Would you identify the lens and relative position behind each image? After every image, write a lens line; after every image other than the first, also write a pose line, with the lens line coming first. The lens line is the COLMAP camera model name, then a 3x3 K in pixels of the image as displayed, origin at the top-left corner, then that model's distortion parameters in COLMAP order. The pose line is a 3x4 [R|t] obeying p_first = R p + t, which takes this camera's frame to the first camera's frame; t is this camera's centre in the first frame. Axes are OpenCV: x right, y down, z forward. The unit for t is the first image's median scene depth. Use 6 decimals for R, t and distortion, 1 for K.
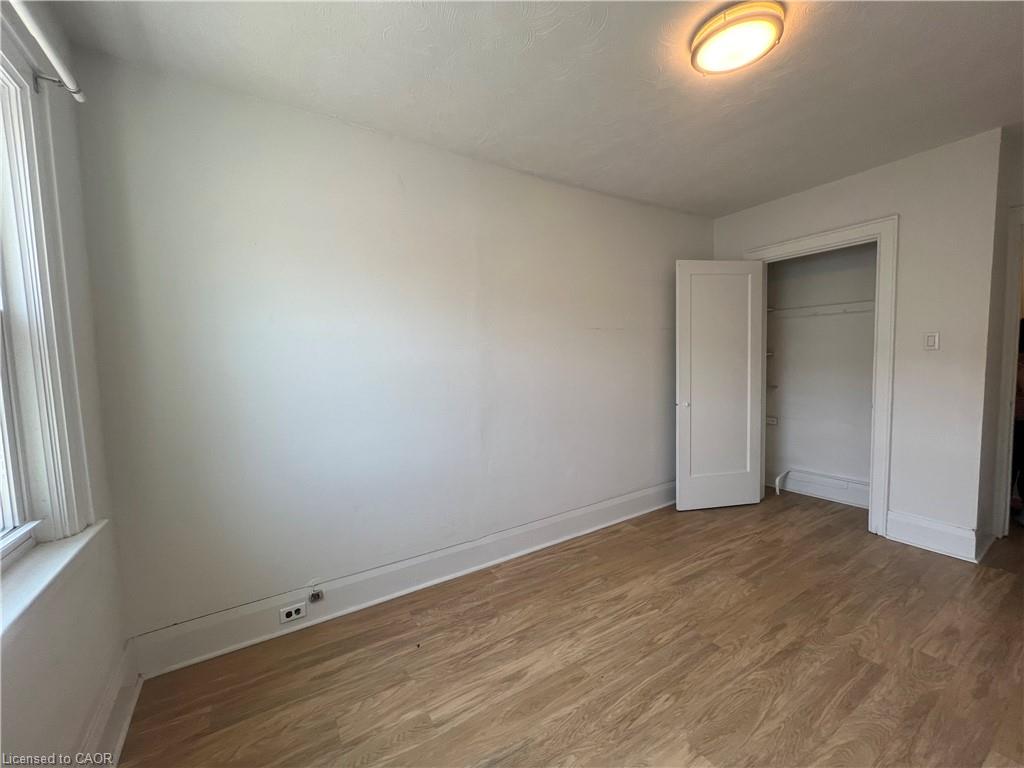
lens RADIAL K [[412.1, 0, 513.1], [0, 412.1, 383.9], [0, 0, 1]] dist [-0.000810, 0.000409]
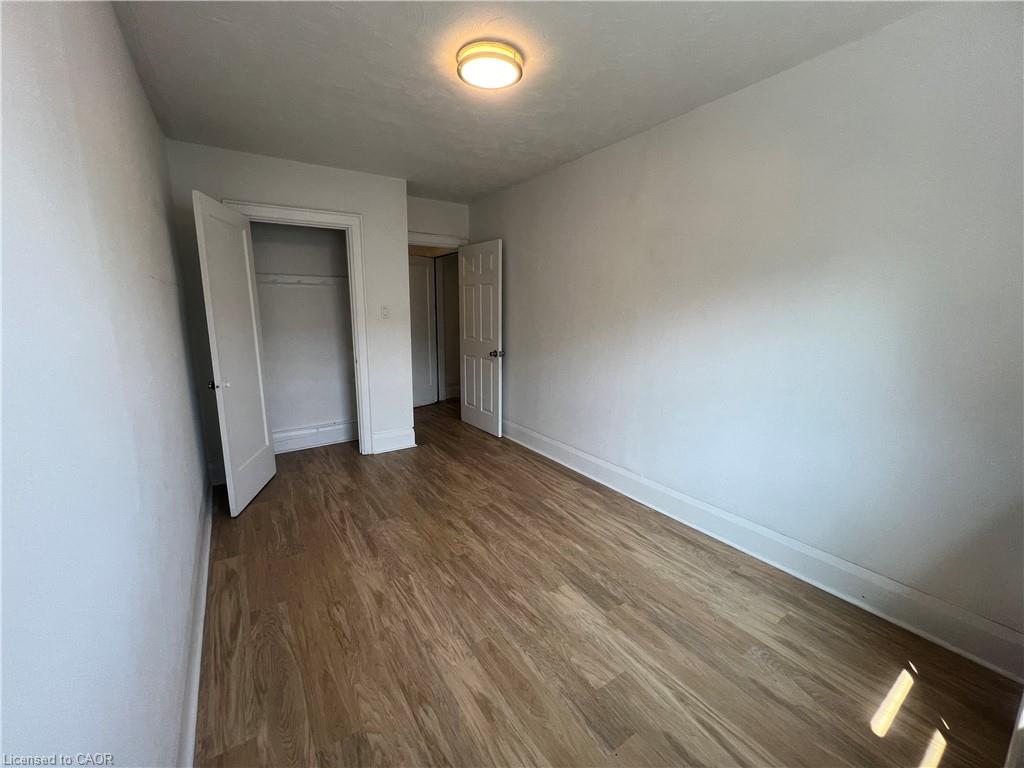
lens RADIAL K [[412.1, 0, 511.2], [0, 412.1, 383.5], [0, 0, 1]] dist [-0.000810, 0.000409]
pose [[-0.034330, -0.153200, 0.987599, -0.642102], [0.068019, 0.985532, 0.155244, -0.063862], [-0.997093, 0.072505, -0.023413, 0.801359]]
